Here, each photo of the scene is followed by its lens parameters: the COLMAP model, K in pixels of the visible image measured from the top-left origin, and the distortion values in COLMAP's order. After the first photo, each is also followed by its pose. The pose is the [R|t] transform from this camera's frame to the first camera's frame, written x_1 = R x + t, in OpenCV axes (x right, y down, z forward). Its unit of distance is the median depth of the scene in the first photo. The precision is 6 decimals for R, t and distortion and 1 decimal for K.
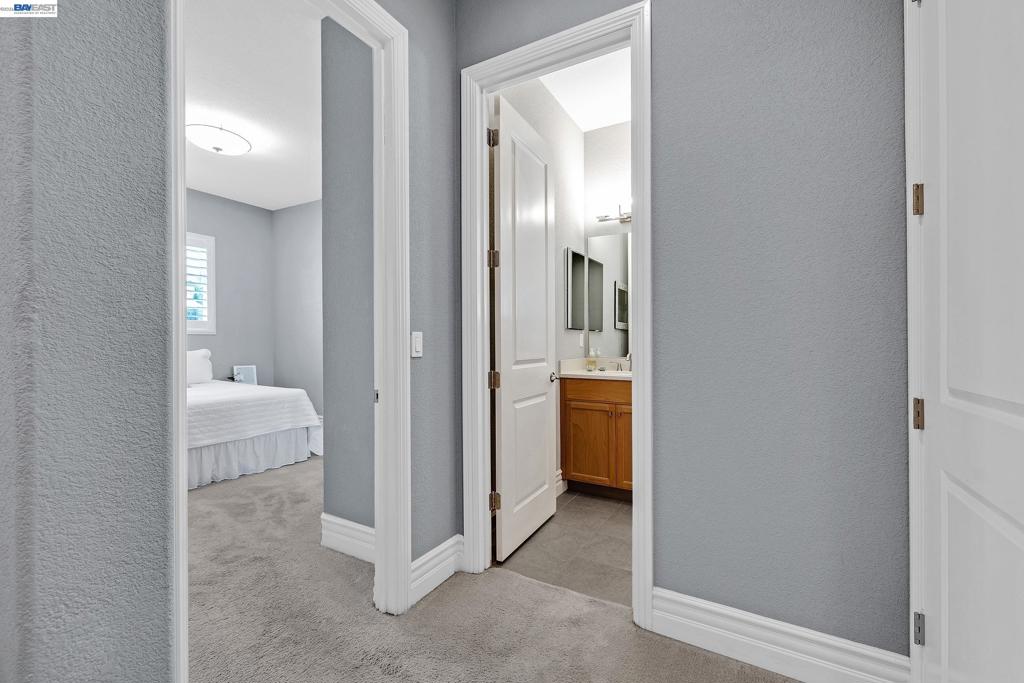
lens RADIAL K [[426.9, 0, 511.9], [0, 426.9, 345.0], [0, 0, 1]] dist [0.002415, -0.000243]
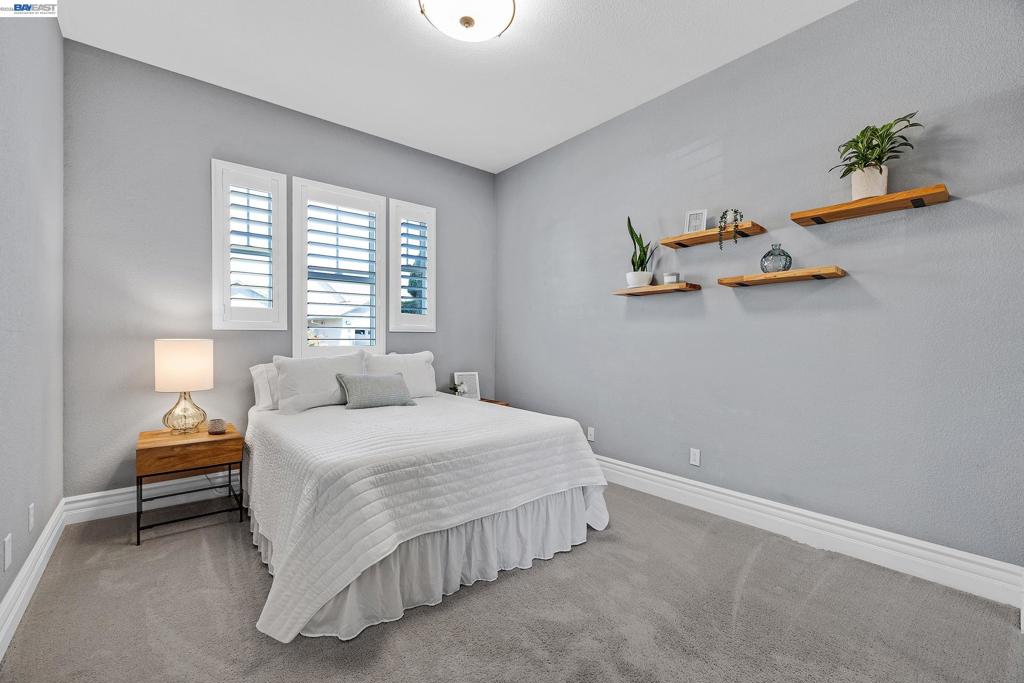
lens RADIAL K [[426.9, 0, 511.5], [0, 426.9, 339.2], [0, 0, 1]] dist [0.002415, -0.000243]
pose [[0.933167, -0.001053, -0.359441, -0.377599], [-0.003695, 0.999915, -0.012520, -0.003387], [0.359424, 0.013011, 0.933084, 0.424311]]
